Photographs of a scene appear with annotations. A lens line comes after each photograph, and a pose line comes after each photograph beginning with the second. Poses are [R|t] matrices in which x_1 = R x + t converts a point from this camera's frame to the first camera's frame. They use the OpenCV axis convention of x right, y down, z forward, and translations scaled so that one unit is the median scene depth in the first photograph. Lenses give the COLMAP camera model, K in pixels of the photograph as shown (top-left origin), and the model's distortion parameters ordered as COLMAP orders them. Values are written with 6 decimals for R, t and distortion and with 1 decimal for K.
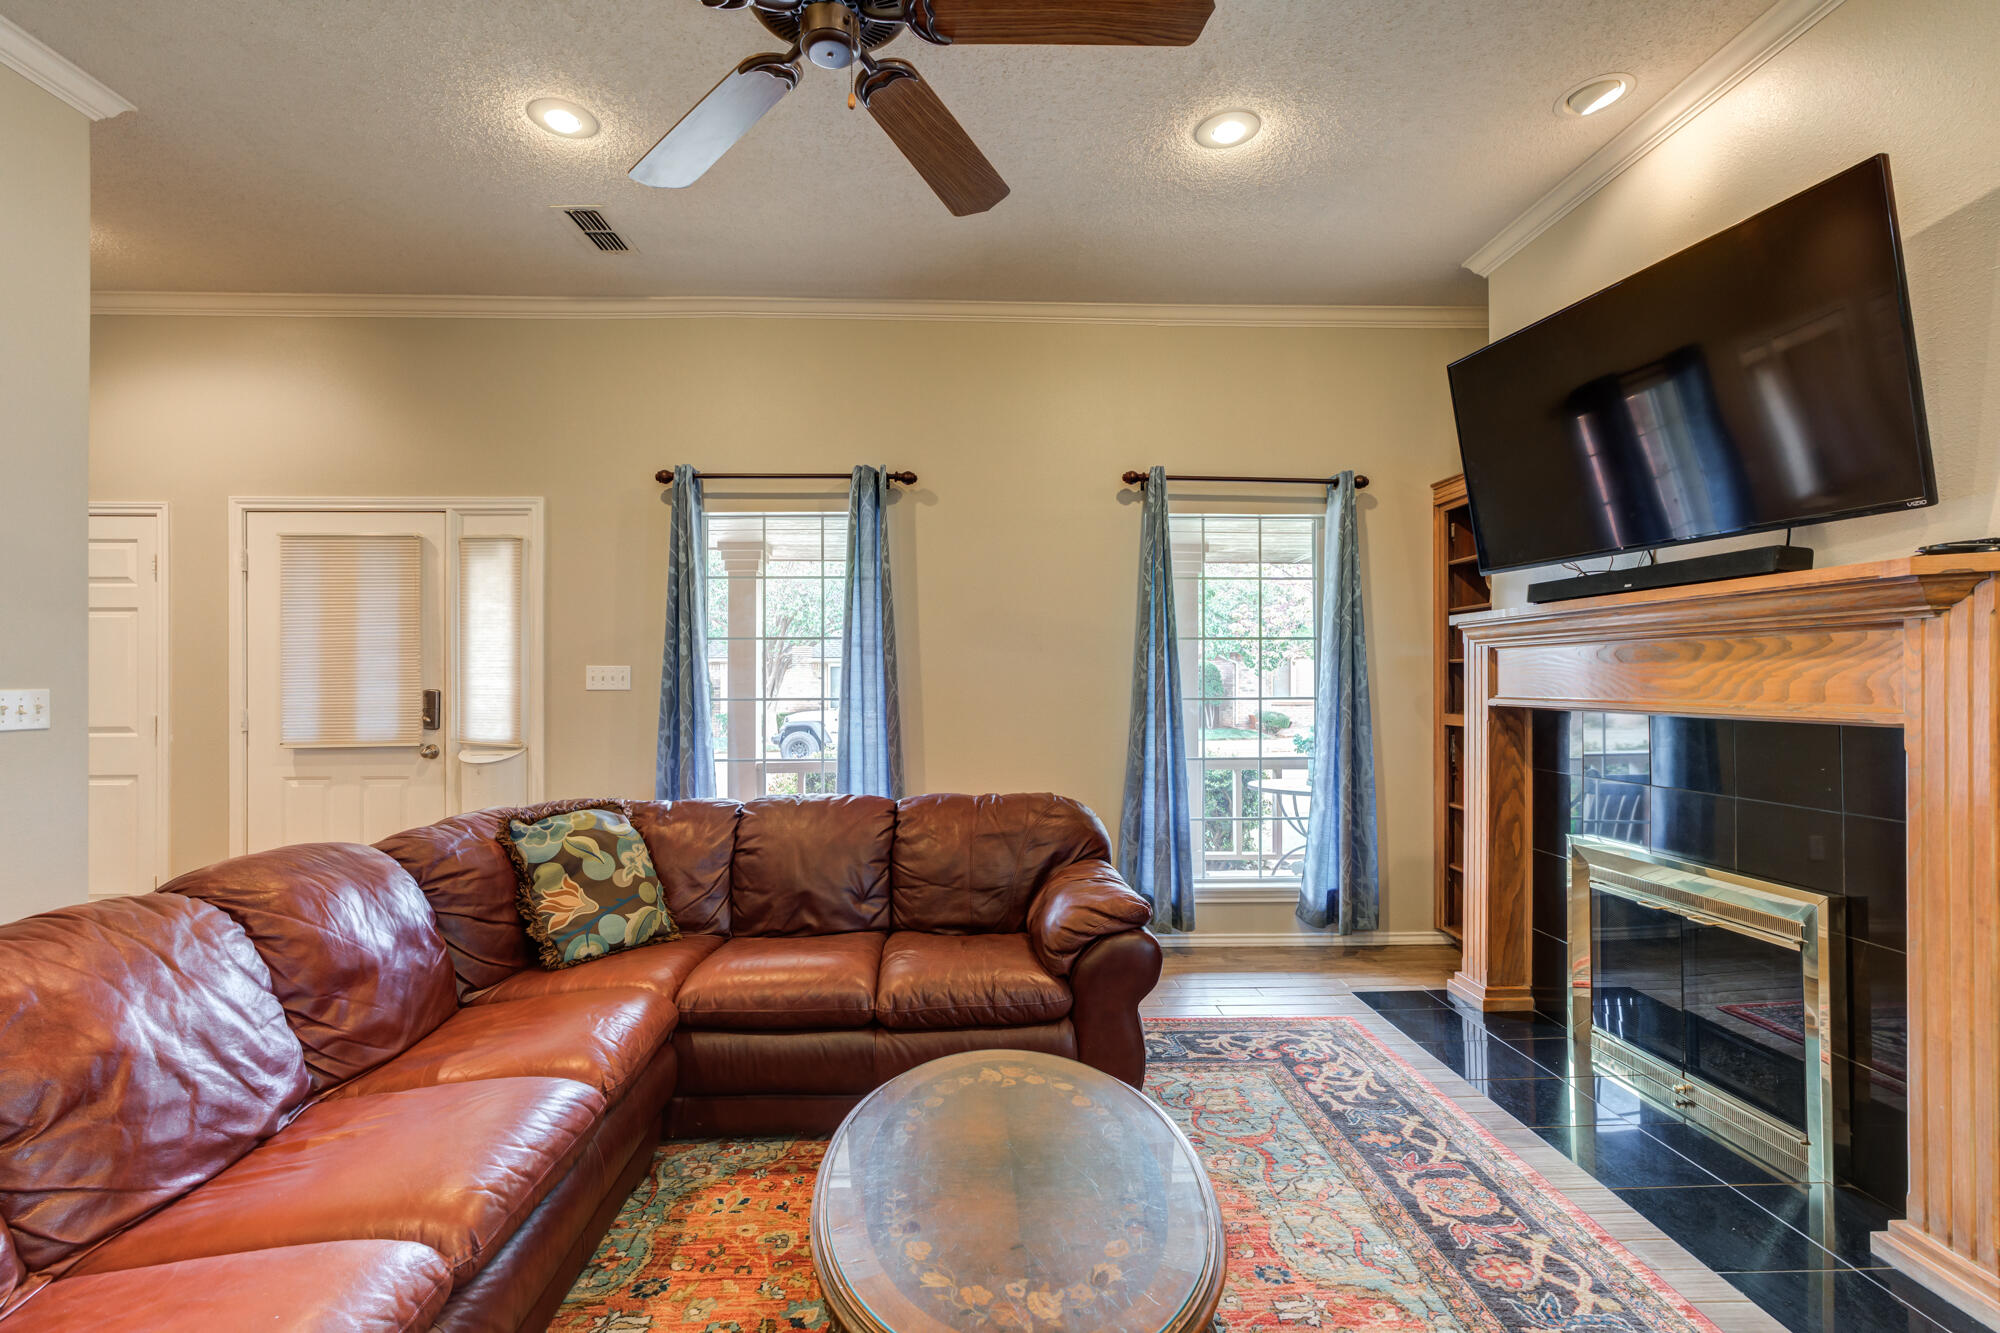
lens RADIAL K [[907.3, 0, 996.1], [0, 907.3, 676.1], [0, 0, 1]] dist [-0.017278, 0.012320]
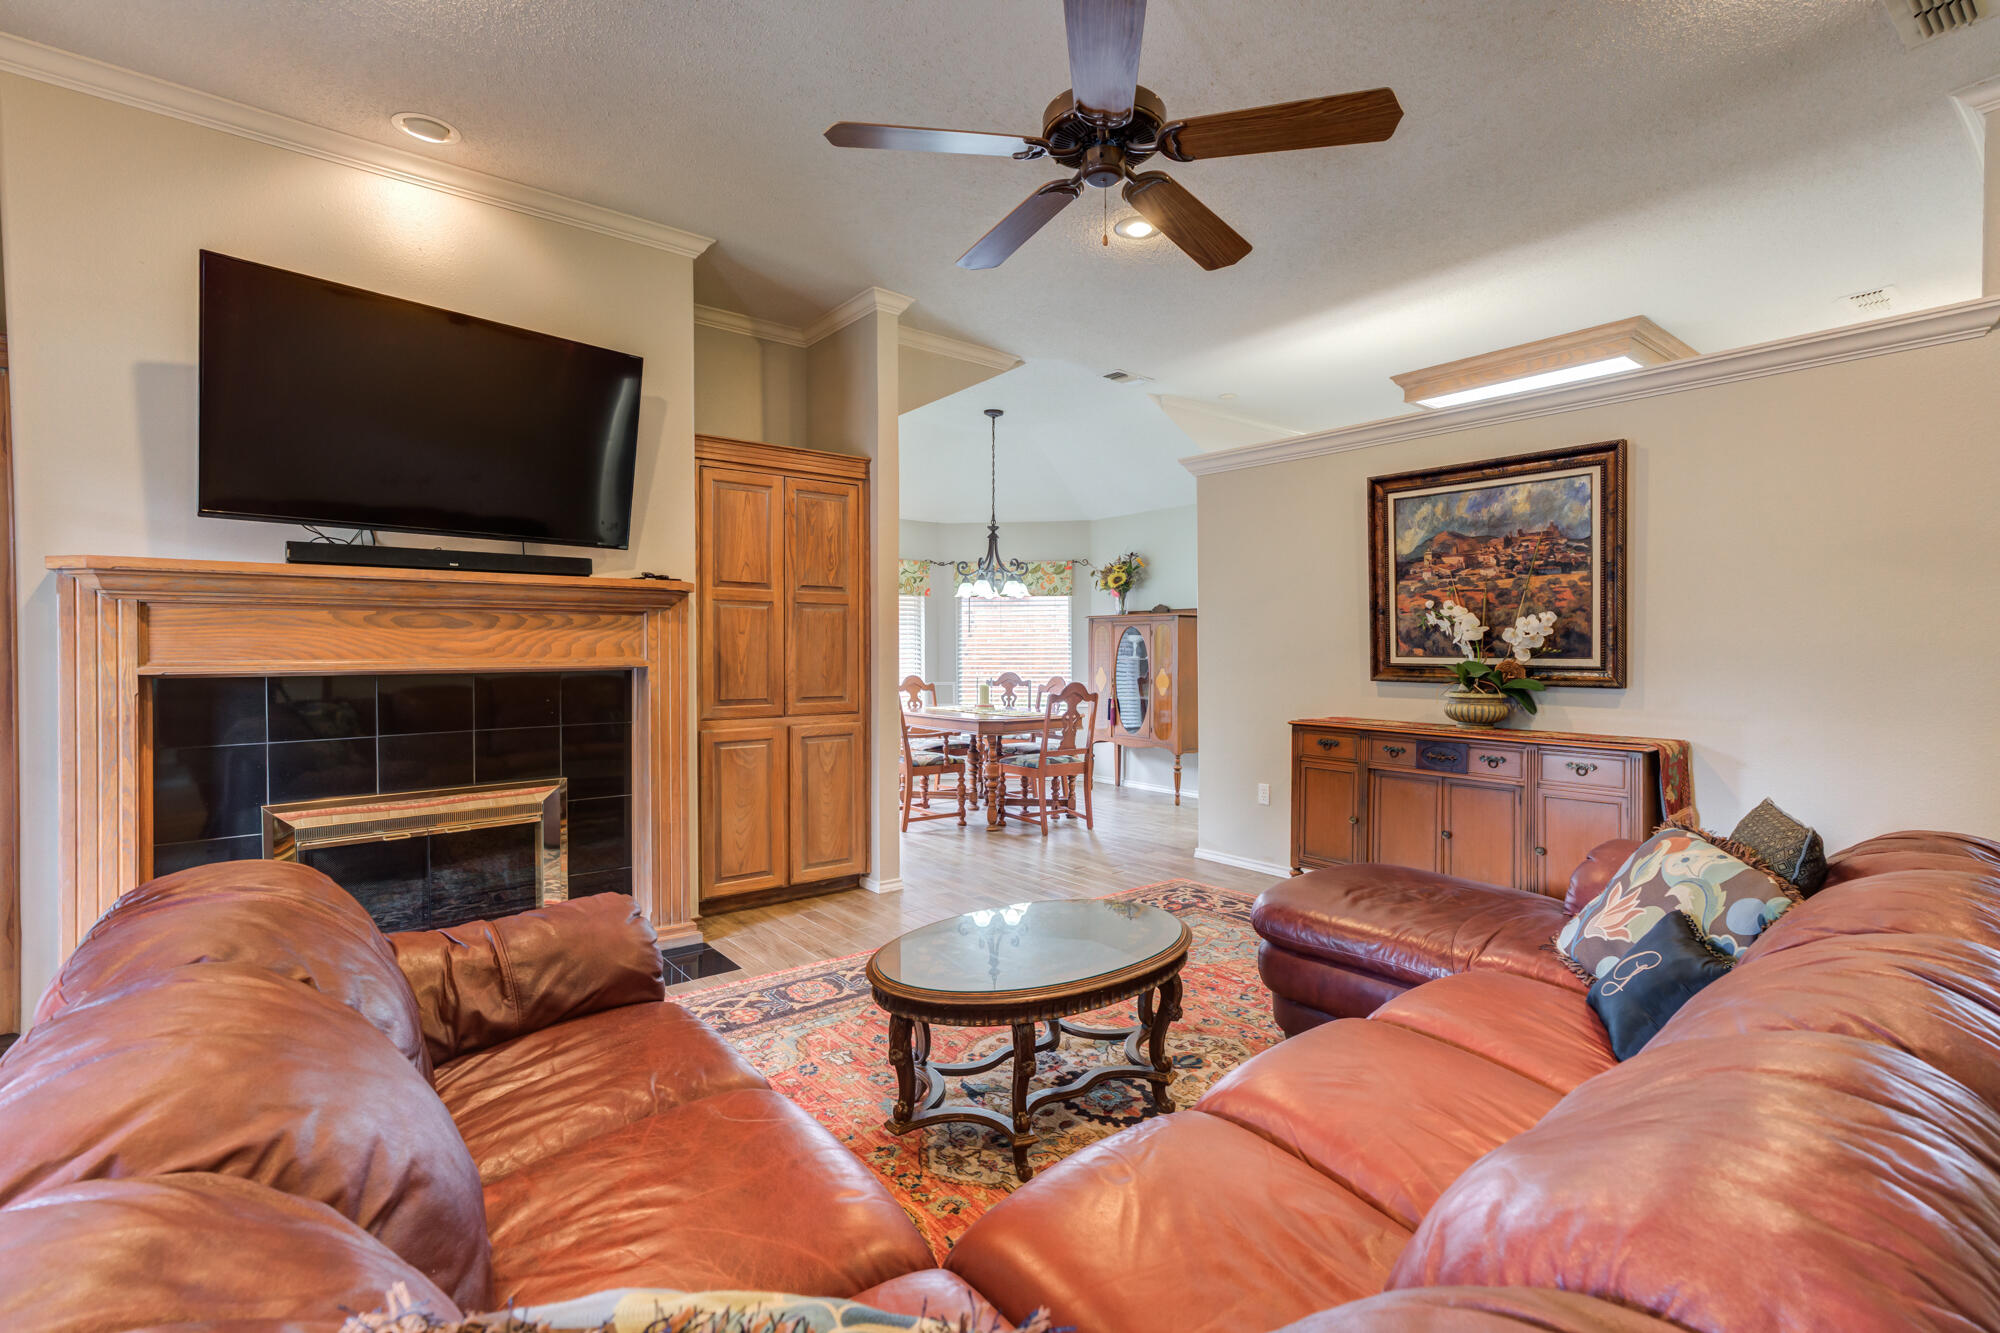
lens RADIAL K [[901.8, 0, 992.0], [0, 901.8, 657.0], [0, 0, 1]] dist [0.000269, 0.000995]
pose [[-0.594226, -0.006195, 0.804275, -0.641409], [0.000125, 0.999970, 0.007795, 0.012912], [-0.804298, 0.004733, -0.594207, 1.053920]]
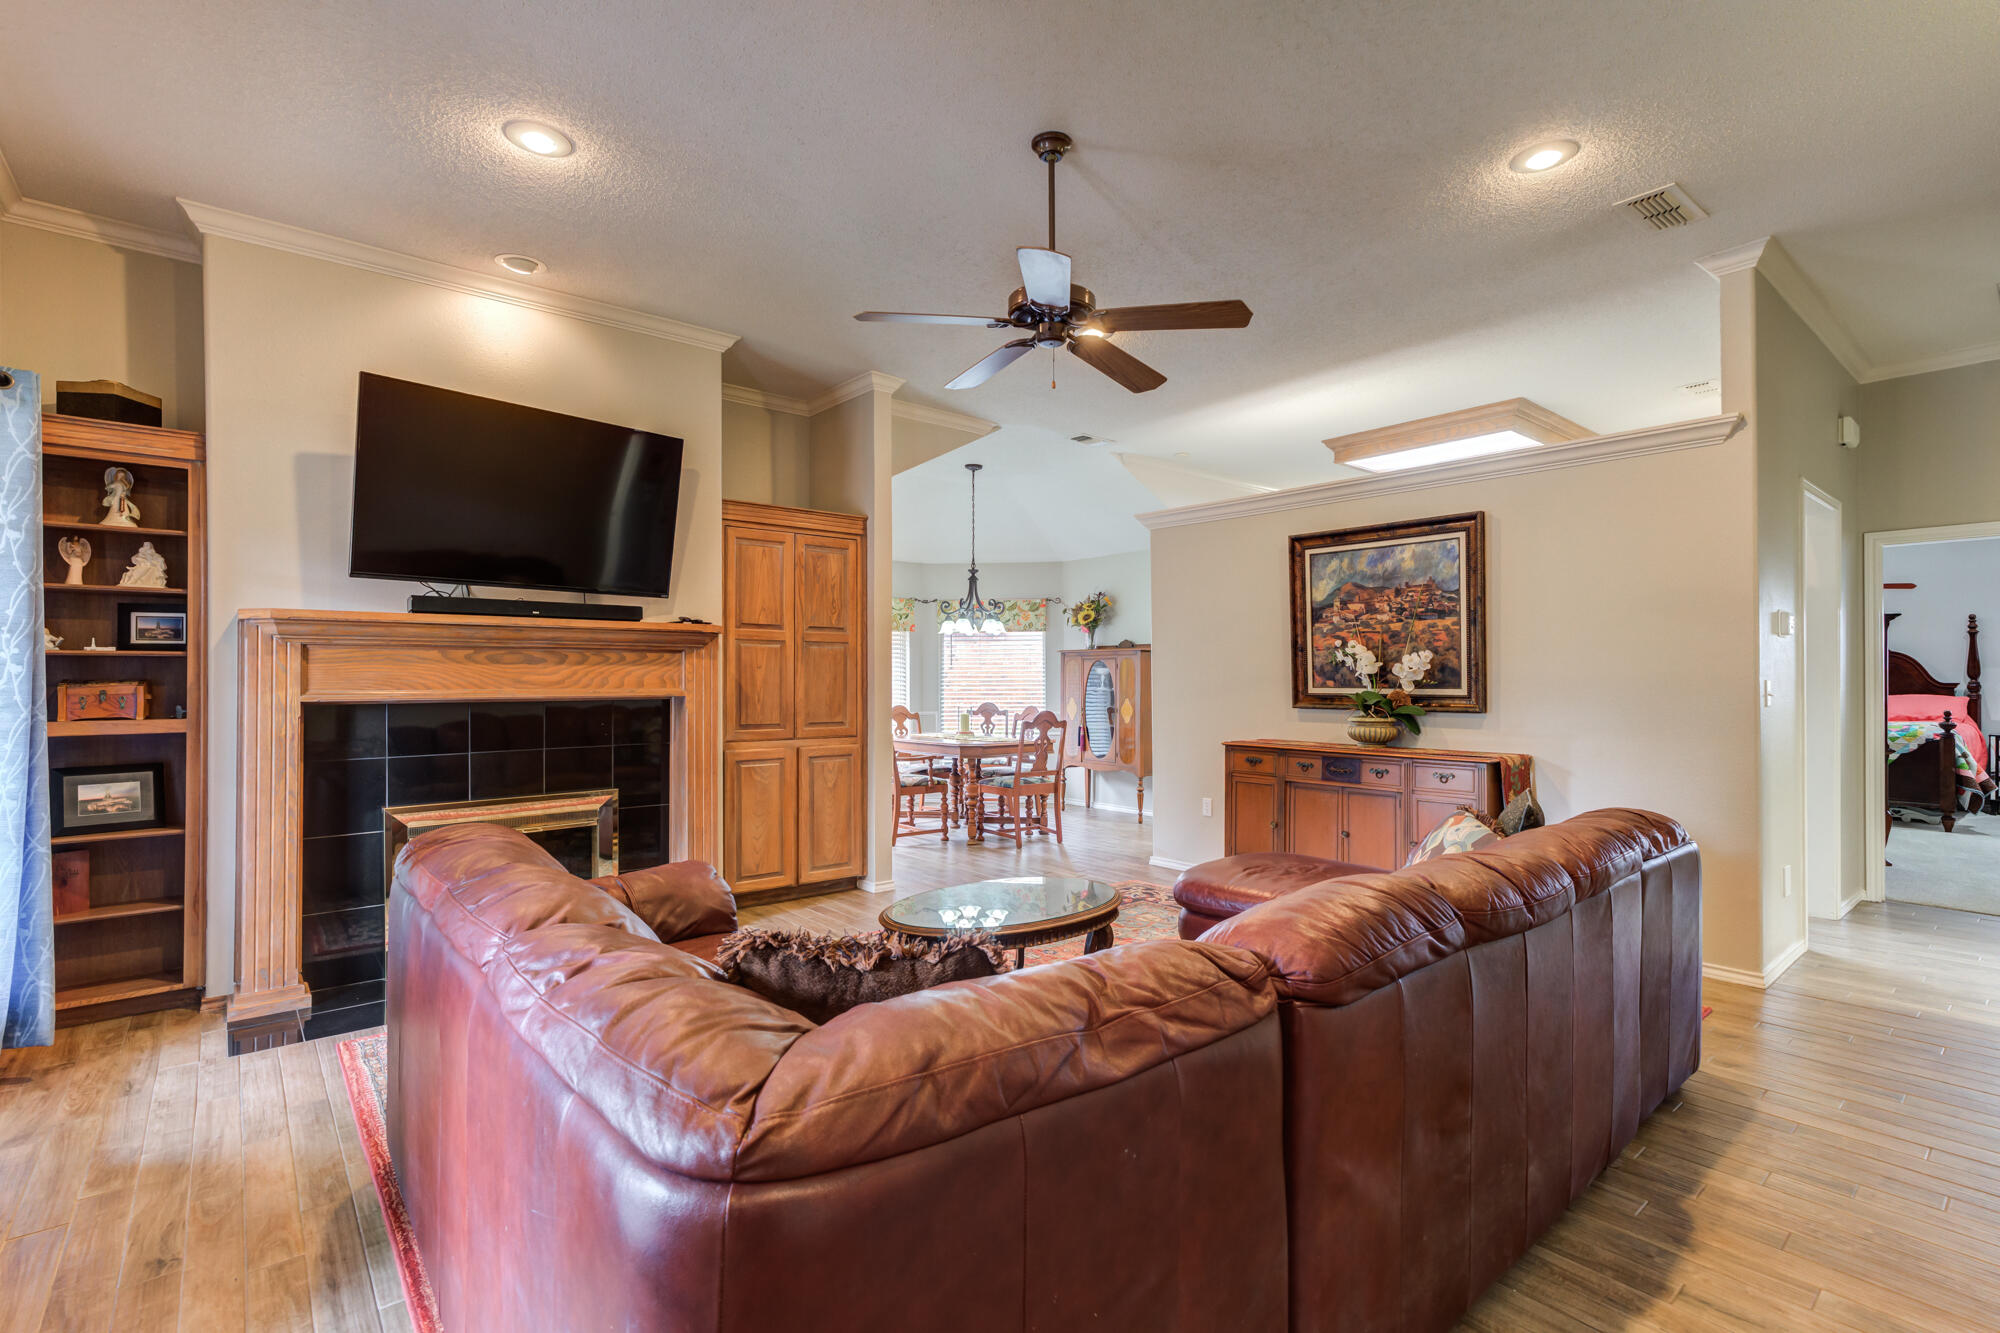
lens RADIAL K [[921.7, 0, 978.2], [0, 921.7, 591.9], [0, 0, 1]] dist [-0.002511, -0.000032]
pose [[-0.599298, 0.077800, 0.796736, -0.882028], [0.000474, 0.995301, -0.096833, 0.012129], [-0.800526, -0.057654, -0.596519, 1.230608]]
